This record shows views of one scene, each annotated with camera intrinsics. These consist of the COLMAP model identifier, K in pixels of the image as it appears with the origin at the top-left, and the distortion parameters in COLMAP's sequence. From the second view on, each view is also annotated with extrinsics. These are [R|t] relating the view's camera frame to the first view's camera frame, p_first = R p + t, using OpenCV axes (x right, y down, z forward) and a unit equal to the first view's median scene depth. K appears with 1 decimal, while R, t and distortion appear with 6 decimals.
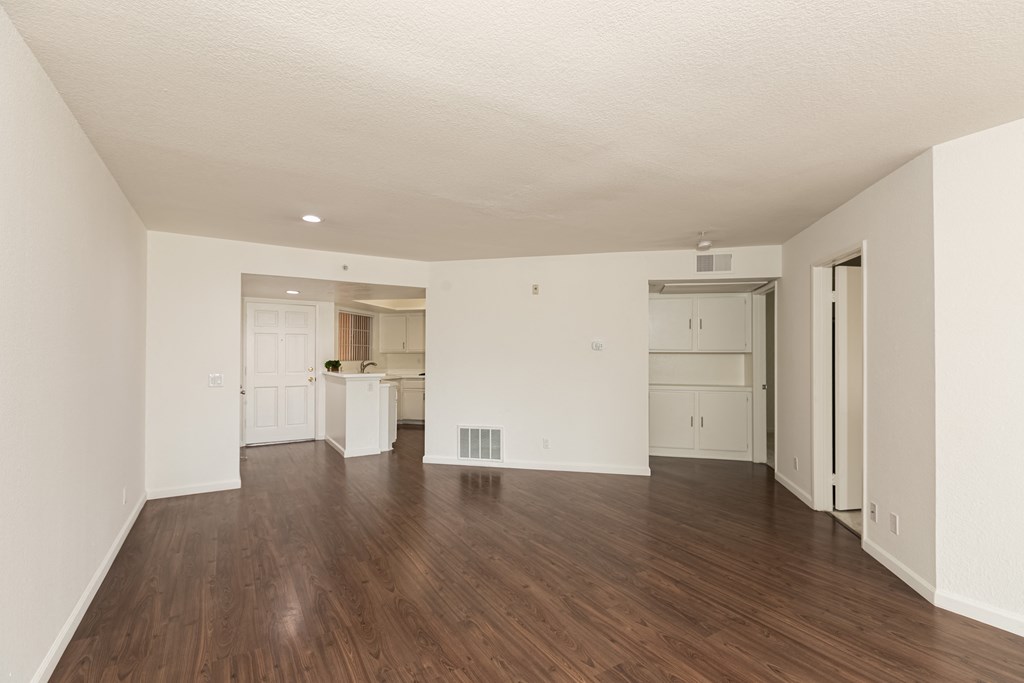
lens RADIAL K [[466.7, 0, 512.0], [0, 466.7, 341.5], [0, 0, 1]] dist [0.001422, 0.000071]
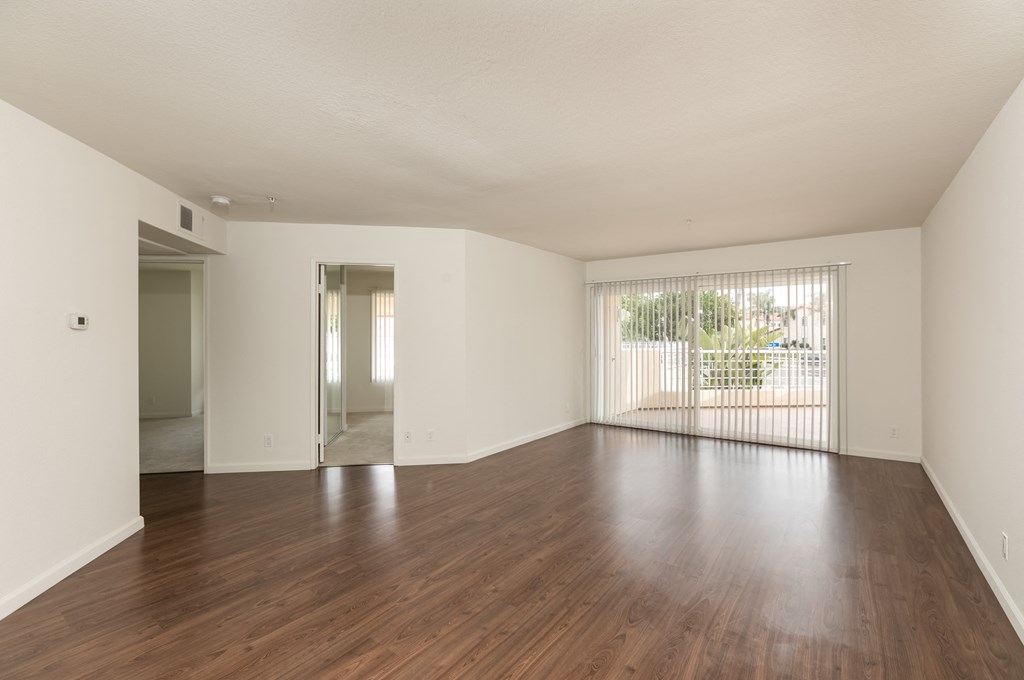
lens RADIAL K [[440.2, 0, 512.0], [0, 440.2, 340.0], [0, 0, 1]] dist [0.000719, 0.000117]
pose [[-0.365404, -0.007168, 0.930822, -1.028428], [-0.023640, 0.999719, -0.001582, 0.040005], [-0.930549, -0.022583, -0.365471, 1.702777]]
